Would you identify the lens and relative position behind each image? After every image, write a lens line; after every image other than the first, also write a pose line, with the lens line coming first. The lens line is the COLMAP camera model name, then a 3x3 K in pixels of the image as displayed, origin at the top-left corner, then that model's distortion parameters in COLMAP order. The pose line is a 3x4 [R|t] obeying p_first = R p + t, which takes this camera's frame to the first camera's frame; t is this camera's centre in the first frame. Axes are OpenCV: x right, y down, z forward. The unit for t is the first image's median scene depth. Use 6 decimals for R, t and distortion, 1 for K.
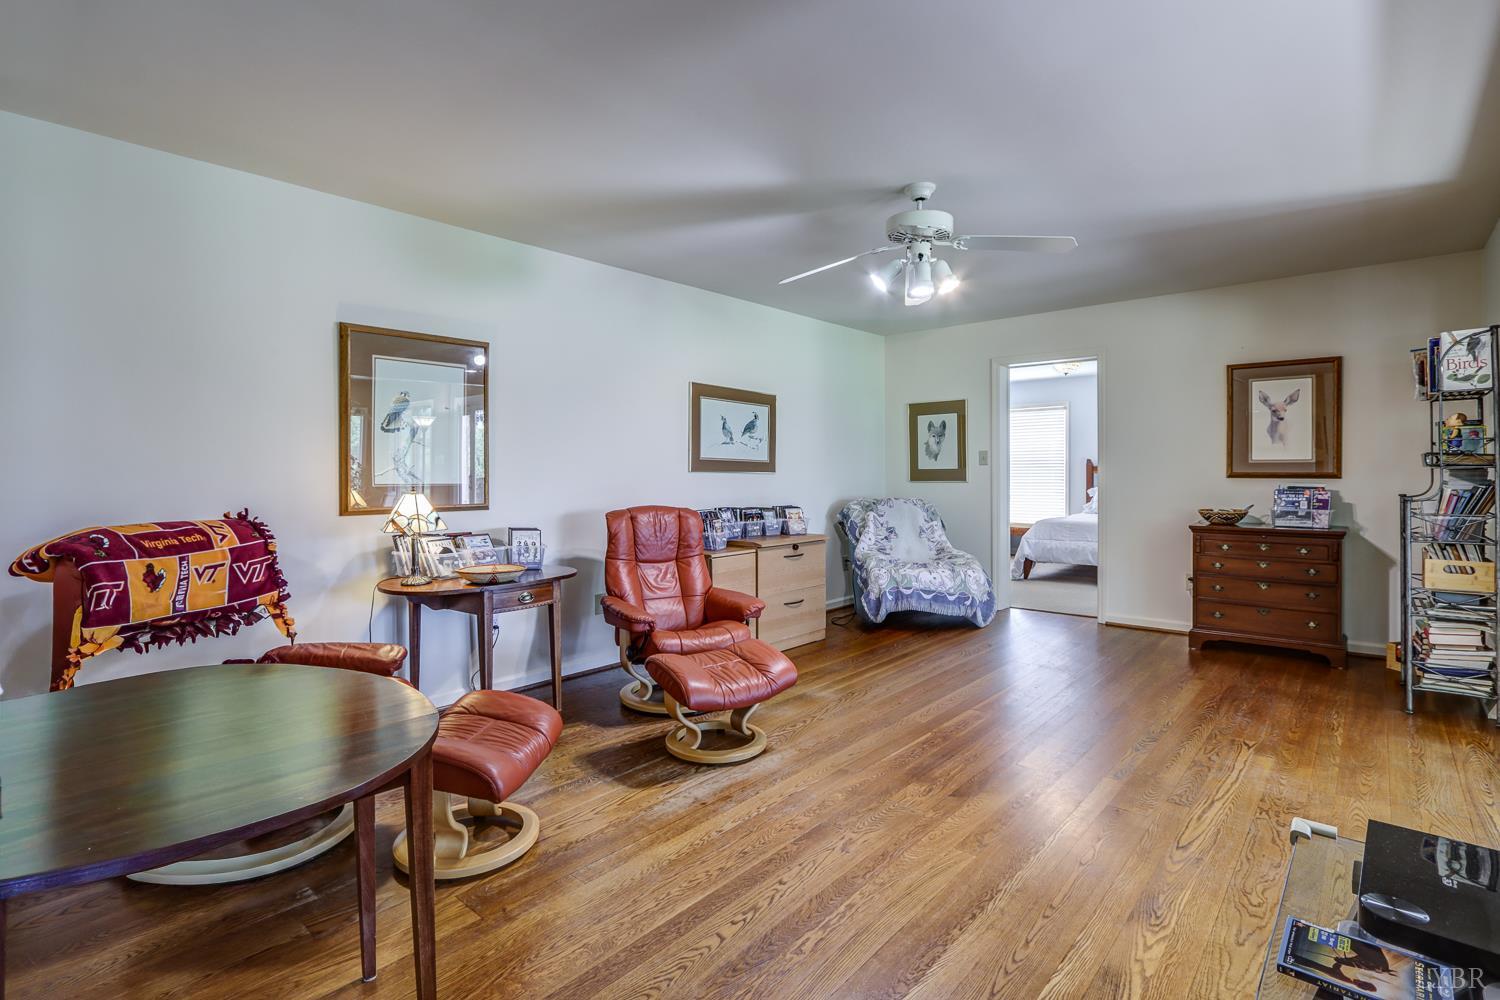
lens RADIAL K [[723.7, 0, 739.7], [0, 723.7, 488.8], [0, 0, 1]] dist [-0.024503, -0.000040]
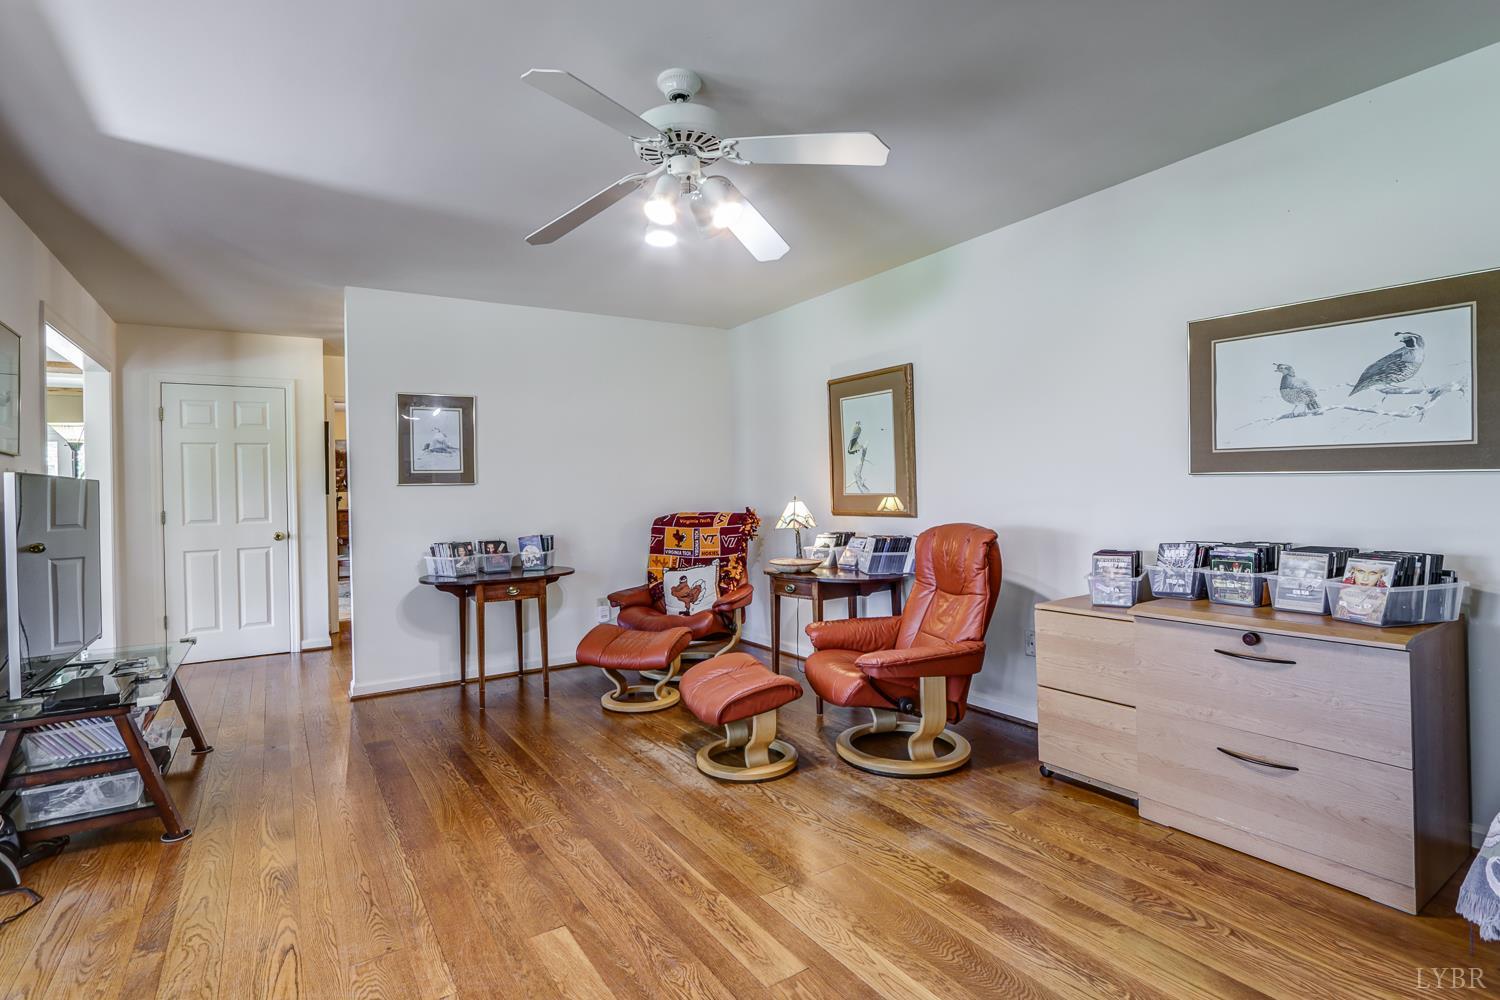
lens RADIAL K [[723.7, 0, 738.0], [0, 723.7, 494.8], [0, 0, 1]] dist [-0.024503, -0.000040]
pose [[-0.263519, 0.015226, -0.964534, 0.877283], [0.002310, 0.999883, 0.015153, -0.025778], [0.964651, 0.001765, -0.263523, 1.188610]]
